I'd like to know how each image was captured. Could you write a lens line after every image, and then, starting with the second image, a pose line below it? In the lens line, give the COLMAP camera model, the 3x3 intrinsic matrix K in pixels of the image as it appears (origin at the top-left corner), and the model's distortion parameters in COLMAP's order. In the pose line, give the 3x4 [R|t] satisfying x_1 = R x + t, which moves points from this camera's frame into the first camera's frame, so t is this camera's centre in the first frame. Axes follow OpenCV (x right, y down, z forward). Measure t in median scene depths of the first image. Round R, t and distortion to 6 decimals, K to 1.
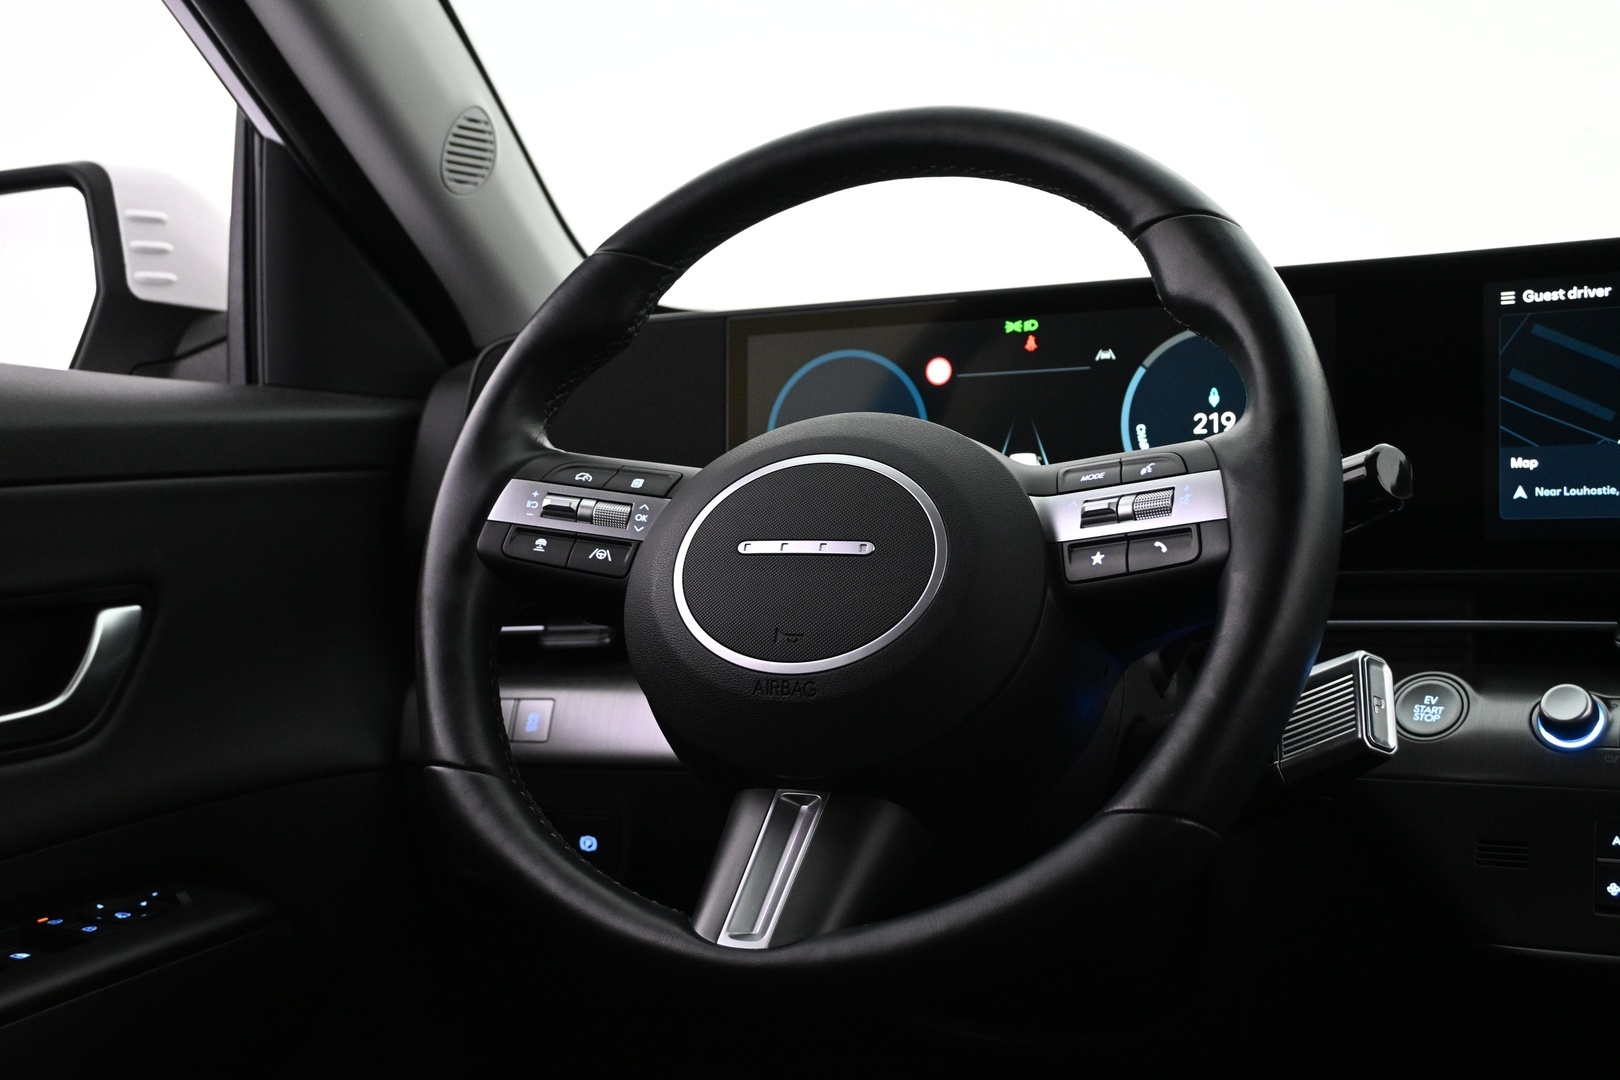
lens RADIAL K [[2086.3, 0, 811.4], [0, 2086.3, 501.7], [0, 0, 1]] dist [0.030021, 0.006280]
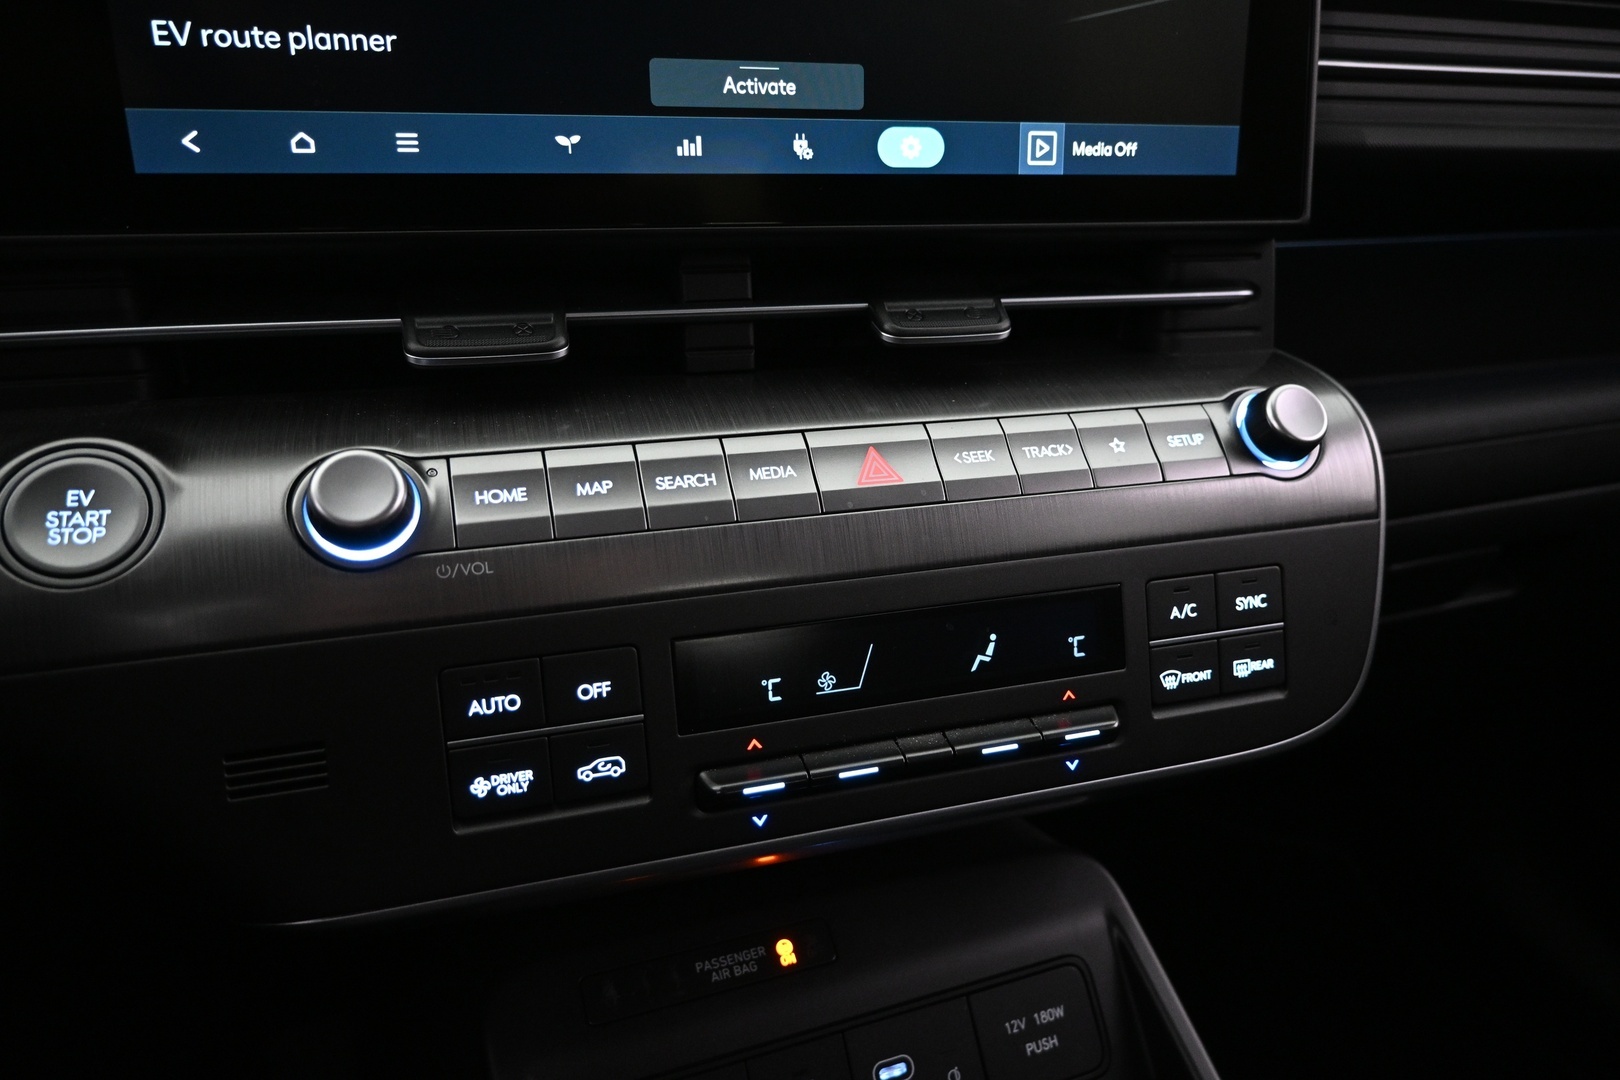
lens RADIAL K [[1106.4, 0, 810.0], [0, 1106.4, 540.0], [0, 0, 1]] dist [0.000052, 0.000611]
pose [[0.648670, -0.223902, 0.727389, 0.211768], [-0.020292, 0.950318, 0.310619, 0.016056], [-0.760799, -0.216249, 0.611899, 0.692788]]
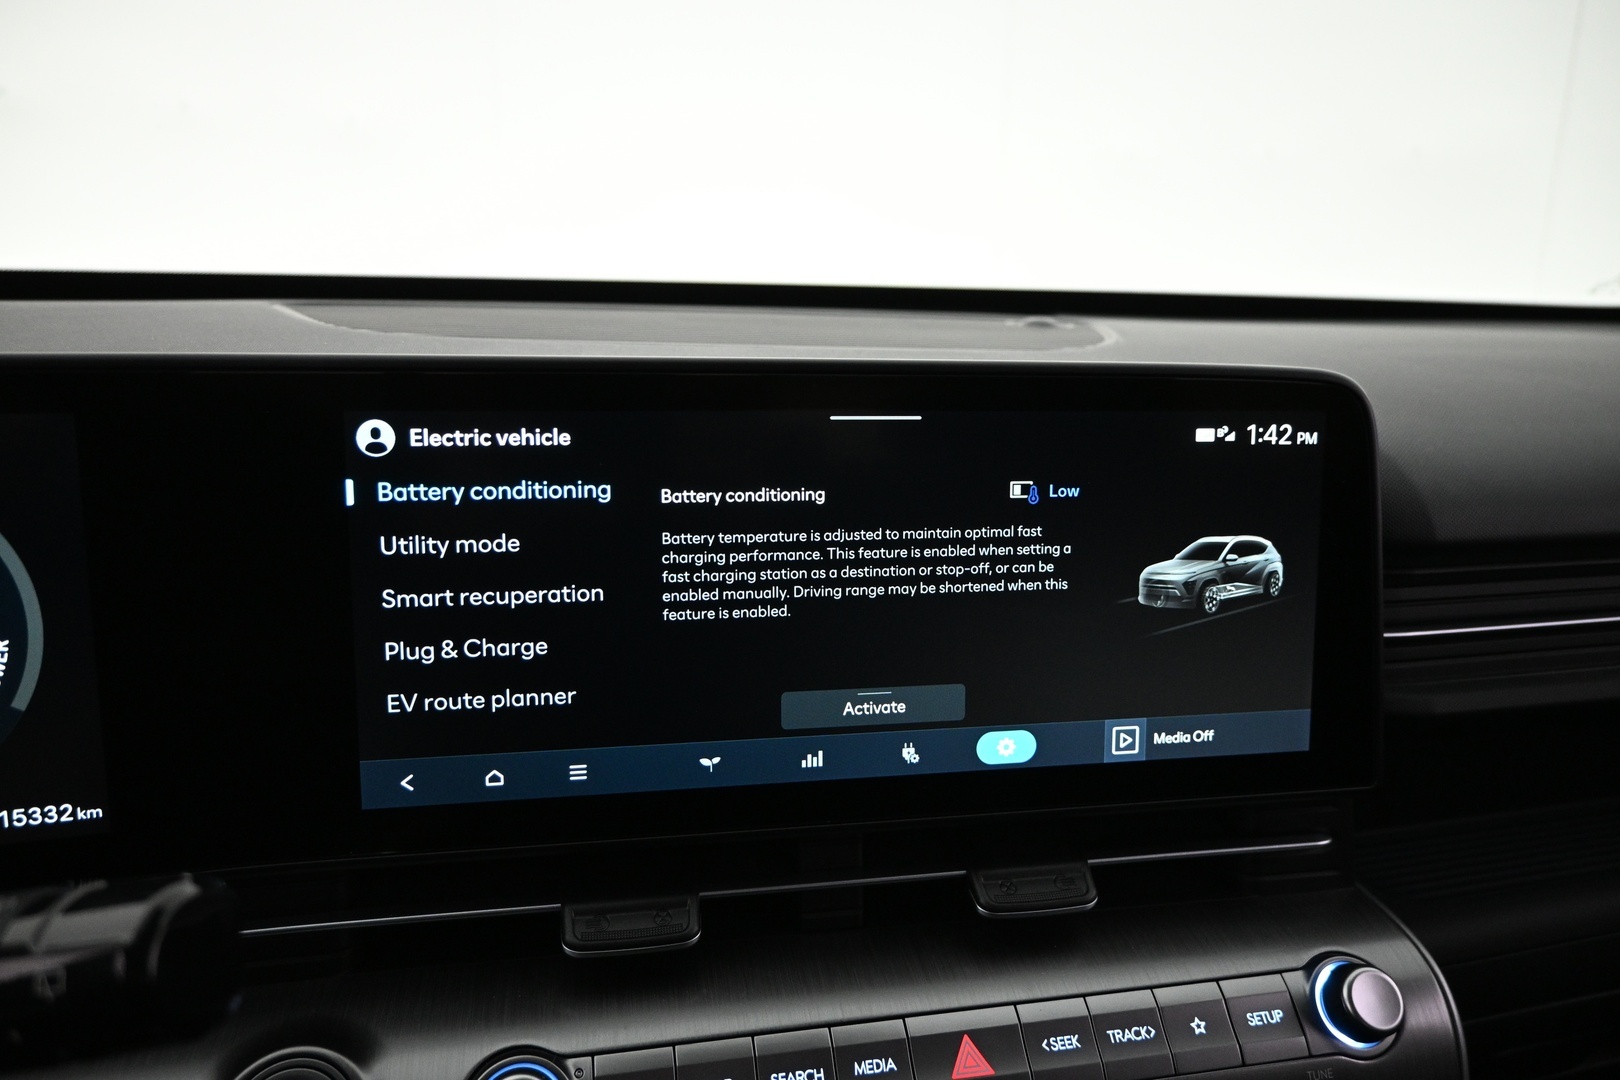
lens RADIAL K [[1106.4, 0, 810.0], [0, 1106.4, 540.0], [0, 0, 1]] dist [0.000052, 0.000611]
pose [[0.724857, -0.092752, 0.682627, 0.199357], [-0.027828, 0.986144, 0.163543, -0.128156], [-0.688337, -0.137541, 0.712232, 0.685196]]
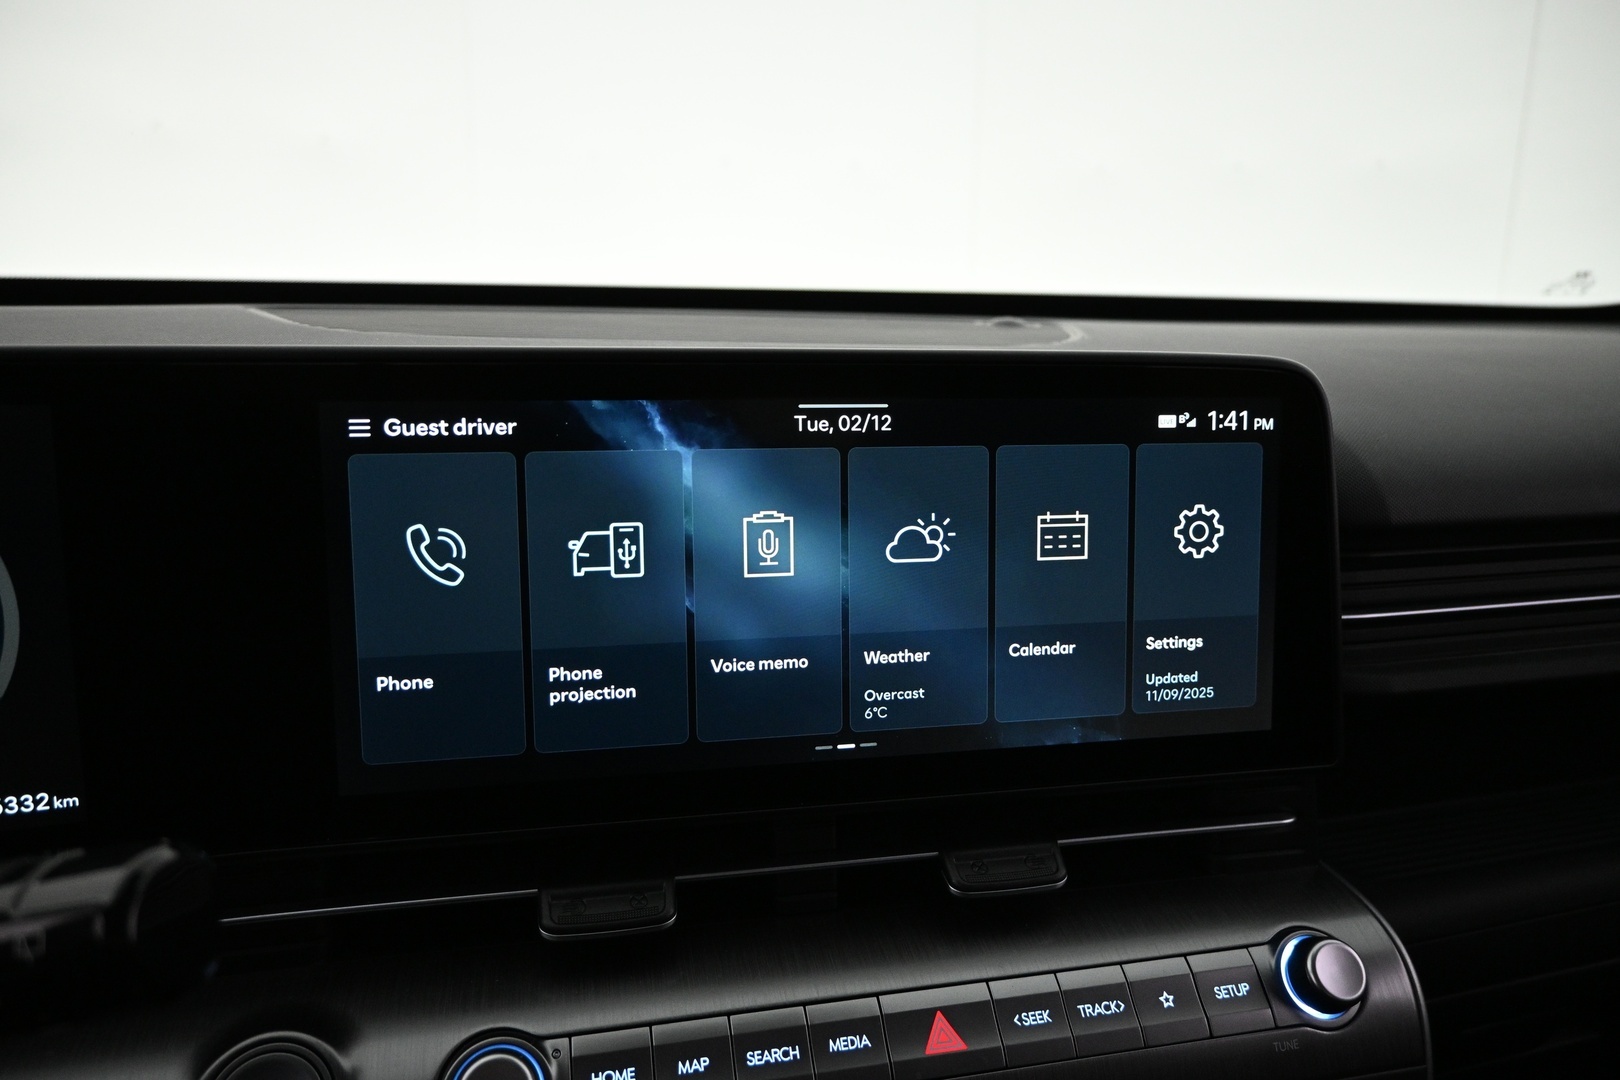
lens RADIAL K [[1106.4, 0, 810.0], [0, 1106.4, 540.0], [0, 0, 1]] dist [0.000052, 0.000611]
pose [[0.711420, -0.090771, 0.696880, 0.195828], [-0.019620, 0.988672, 0.148806, -0.119347], [-0.702493, -0.119536, 0.701580, 0.676323]]
